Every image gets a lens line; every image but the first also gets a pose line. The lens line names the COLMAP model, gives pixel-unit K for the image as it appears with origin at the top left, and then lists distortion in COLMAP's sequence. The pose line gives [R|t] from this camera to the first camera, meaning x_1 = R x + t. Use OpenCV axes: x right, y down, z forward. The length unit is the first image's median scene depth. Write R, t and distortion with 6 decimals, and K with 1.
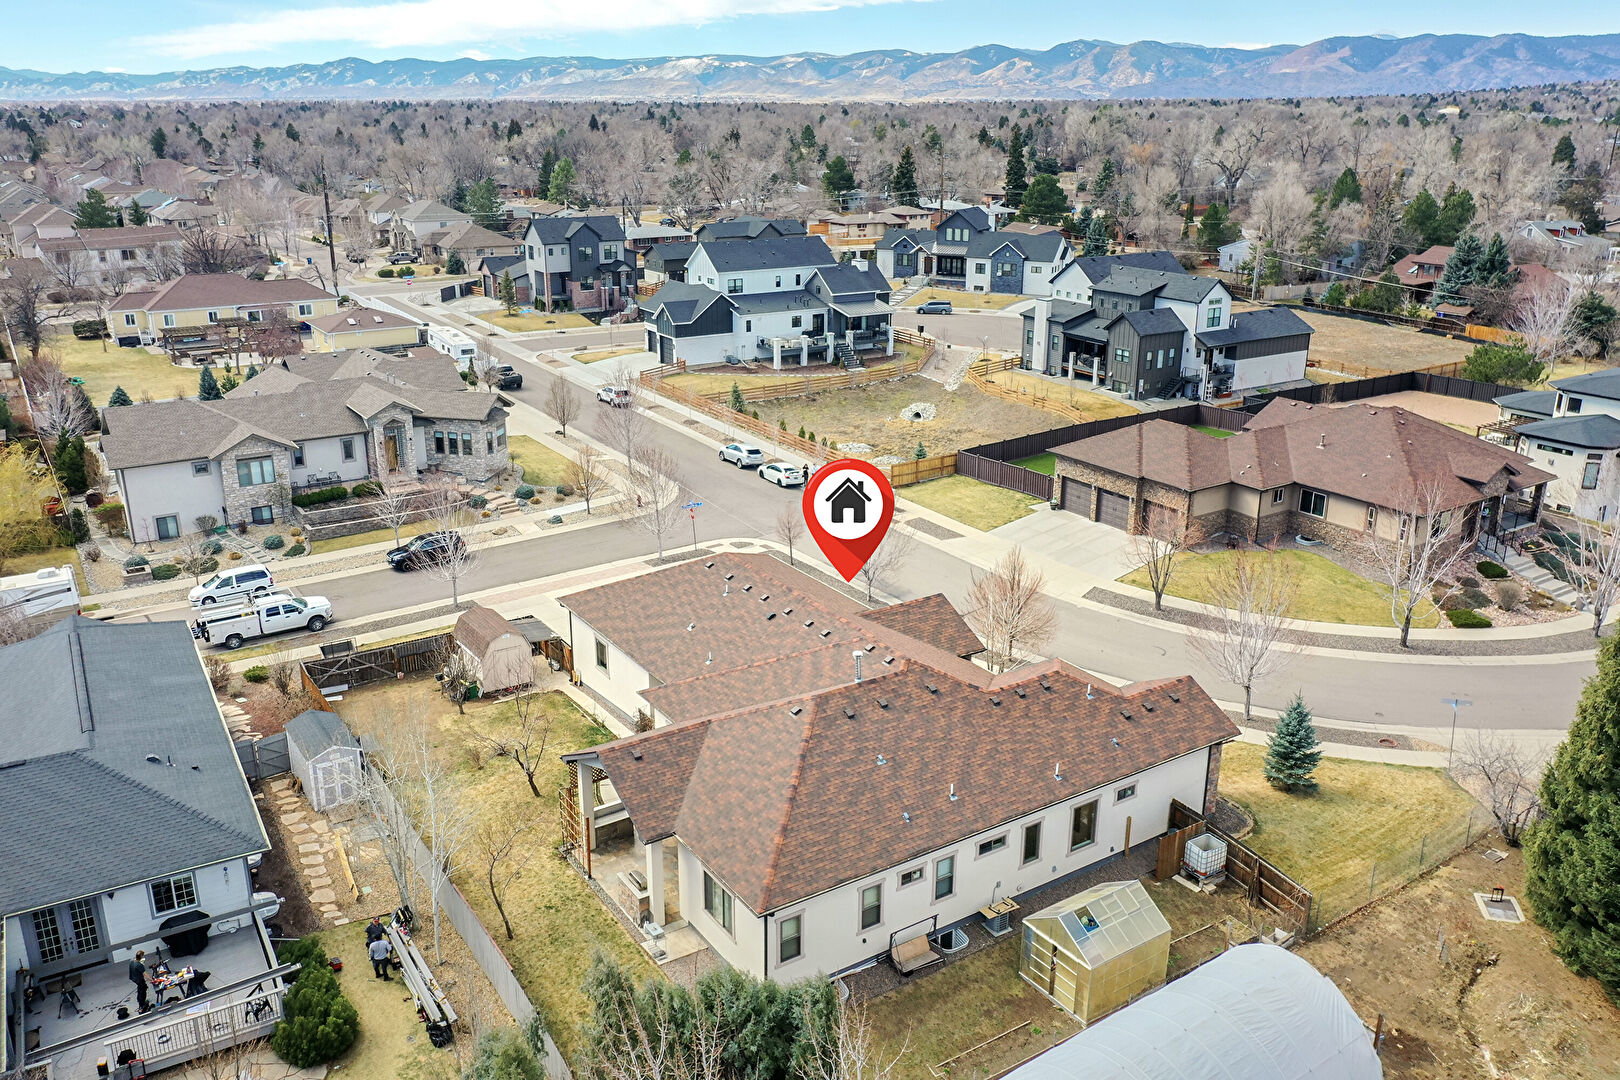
lens RADIAL K [[1272.5, 0, 810.0], [0, 1272.5, 540.0], [0, 0, 1]] dist [-0.003796, 0.015211]
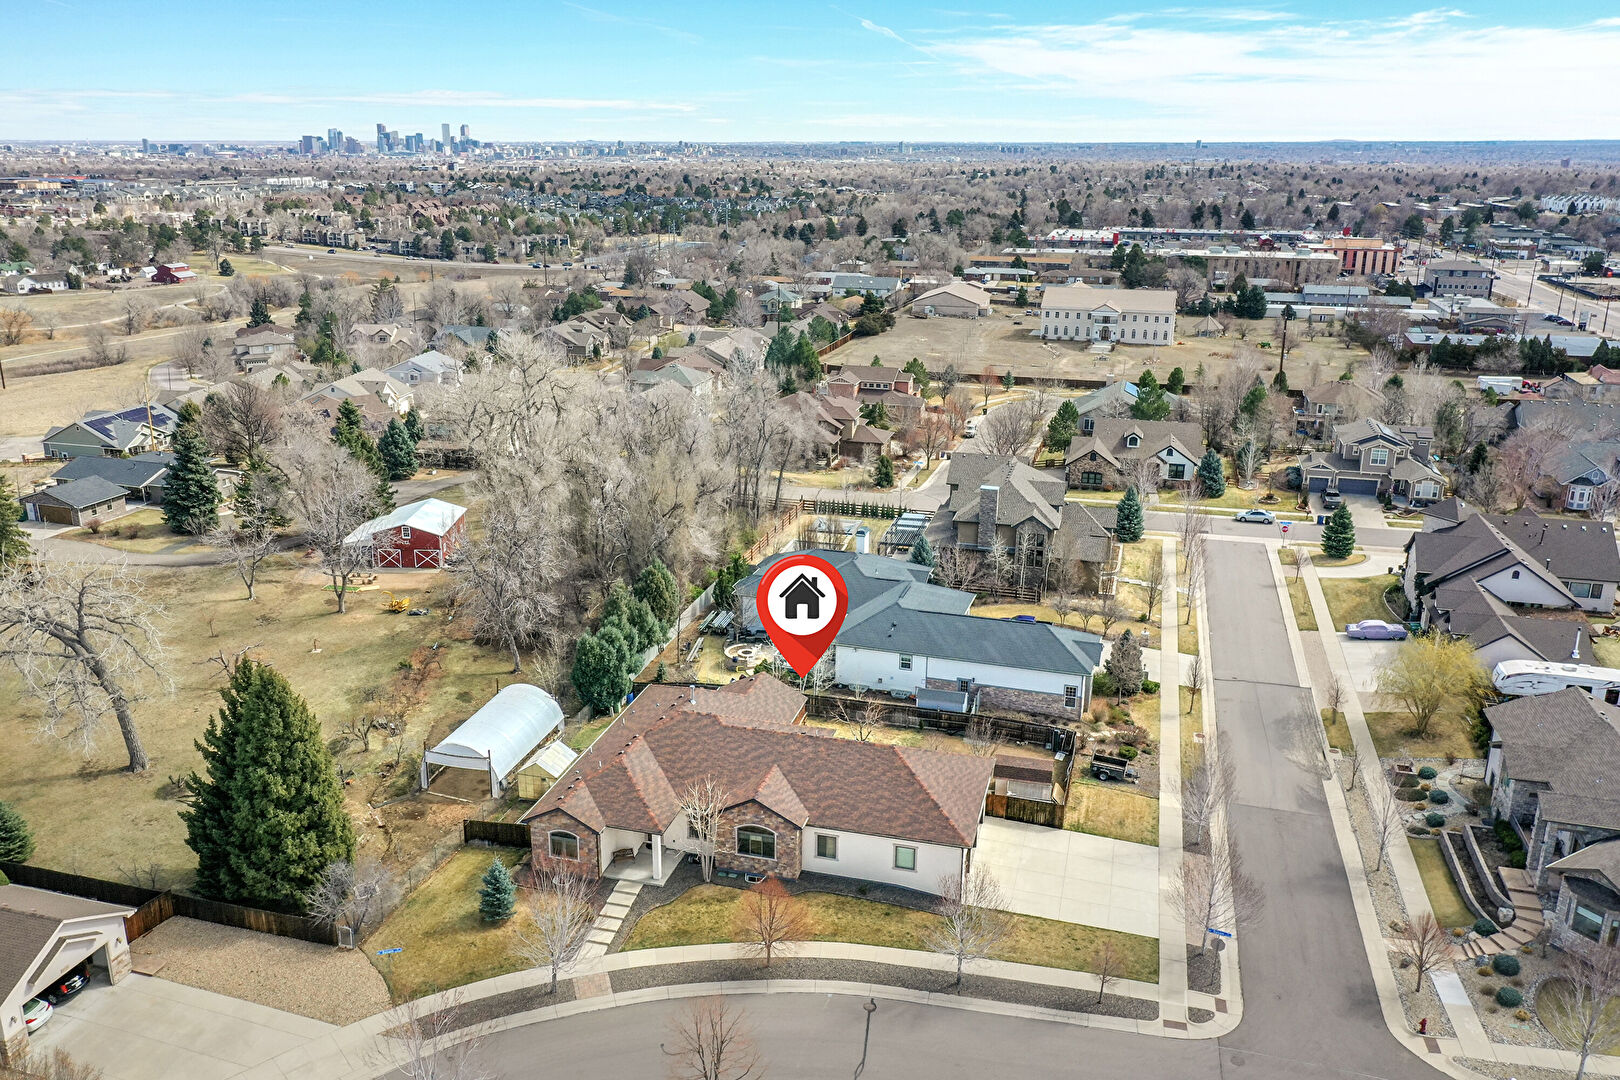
lens RADIAL K [[1272.5, 0, 810.0], [0, 1272.5, 540.0], [0, 0, 1]] dist [-0.003796, 0.015211]
pose [[-0.745583, 0.189120, -0.639014, 0.538243], [-0.222035, 0.833603, 0.505773, -0.548074], [0.628336, 0.518979, -0.579529, 1.037001]]
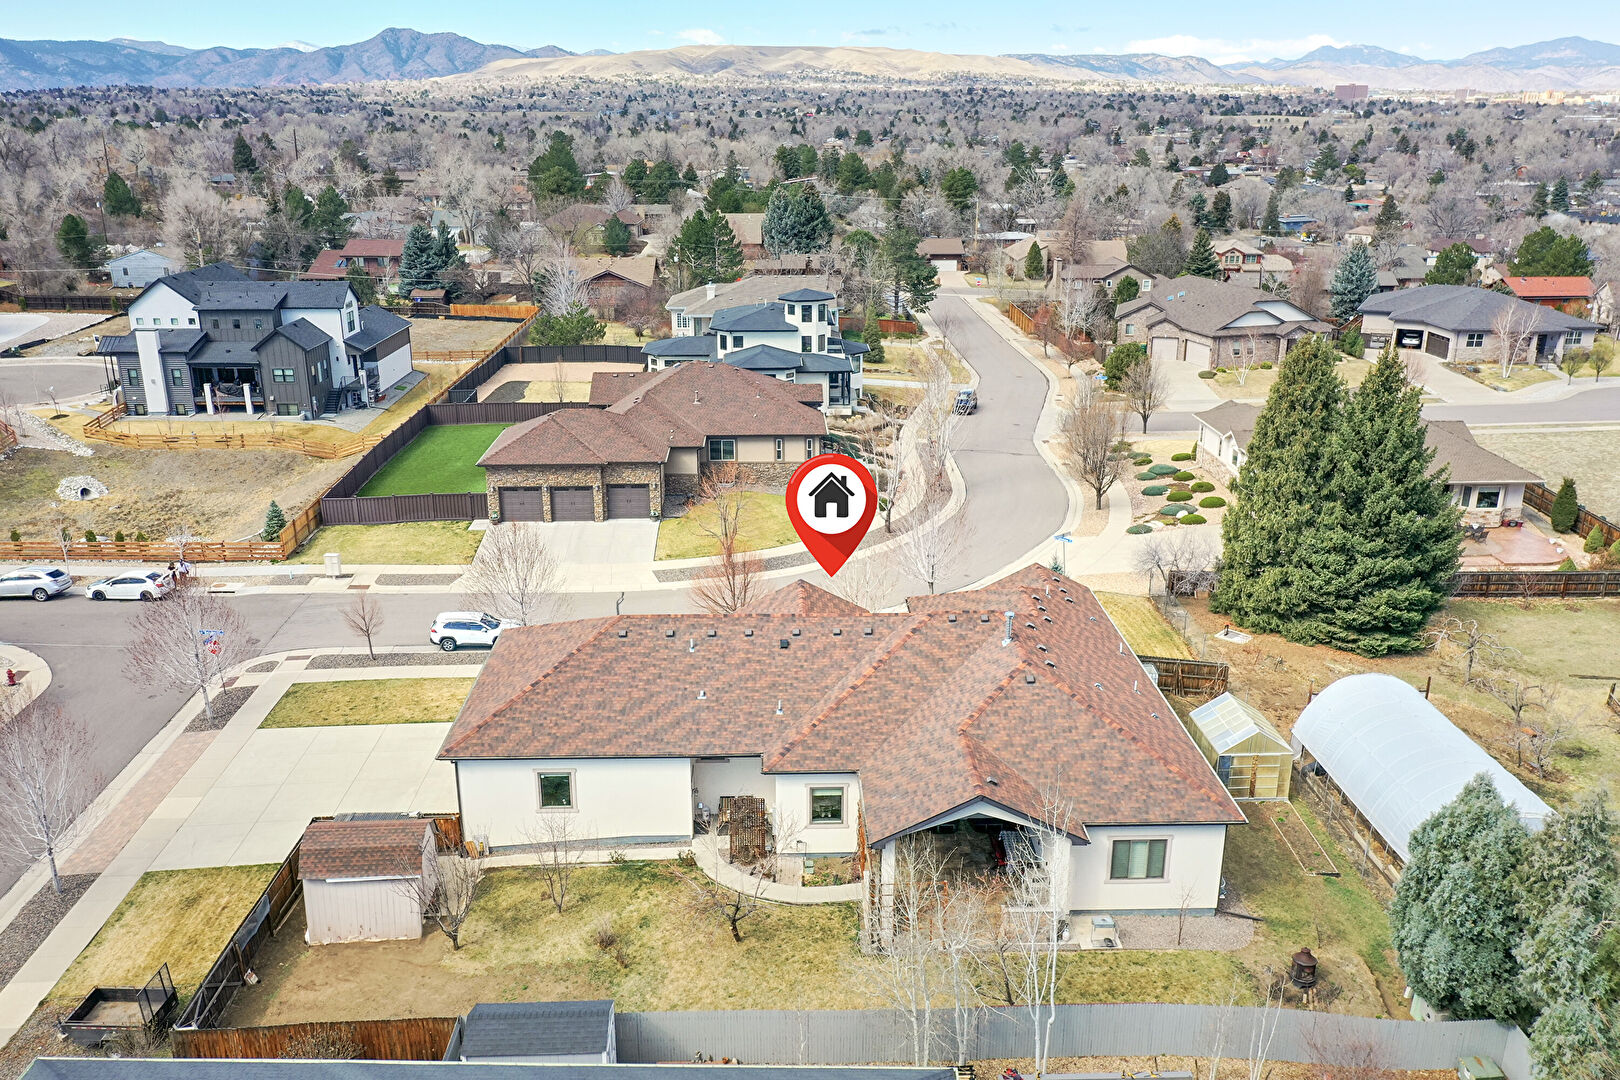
lens RADIAL K [[1276.5, 0, 803.1], [0, 1276.5, 533.2], [0, 0, 1]] dist [0.005036, 0.002203]
pose [[0.529376, -0.265628, 0.805731, -0.428948], [0.273081, 0.952527, 0.134605, -0.078648], [-0.803235, 0.148773, 0.576784, 0.255233]]
